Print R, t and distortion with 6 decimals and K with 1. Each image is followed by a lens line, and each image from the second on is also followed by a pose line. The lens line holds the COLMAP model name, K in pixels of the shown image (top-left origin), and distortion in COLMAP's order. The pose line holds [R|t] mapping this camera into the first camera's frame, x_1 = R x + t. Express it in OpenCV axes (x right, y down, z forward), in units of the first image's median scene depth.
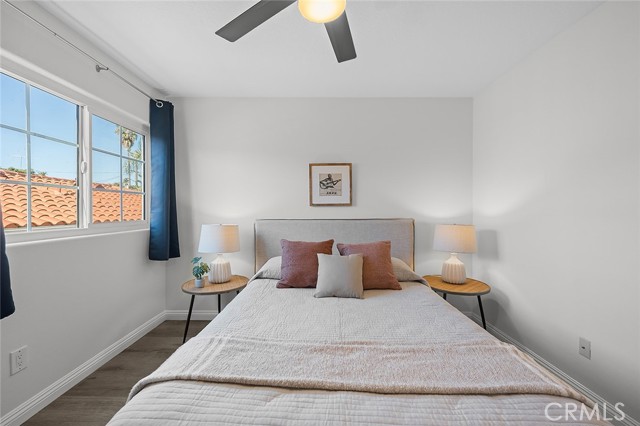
lens RADIAL K [[263.9, 0, 319.9], [0, 263.9, 212.4], [0, 0, 1]] dist [0.002243, -0.000352]
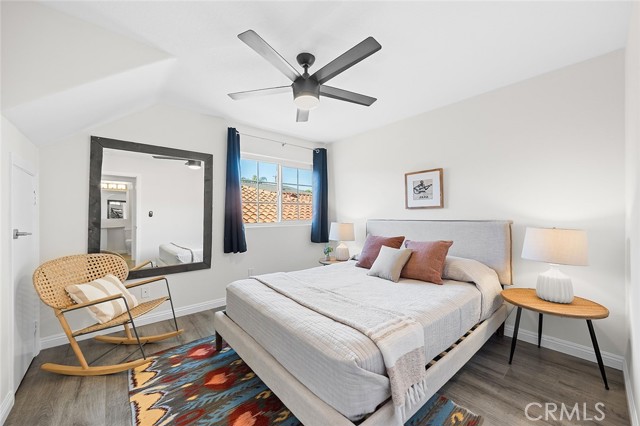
lens RADIAL K [[263.9, 0, 325.0], [0, 263.9, 212.8], [0, 0, 1]] dist [0.002243, -0.000352]
pose [[0.639335, -0.009957, -0.768864, 0.673746], [-0.001004, 0.999904, -0.013785, 0.010345], [0.768928, 0.009585, 0.639264, -0.046244]]
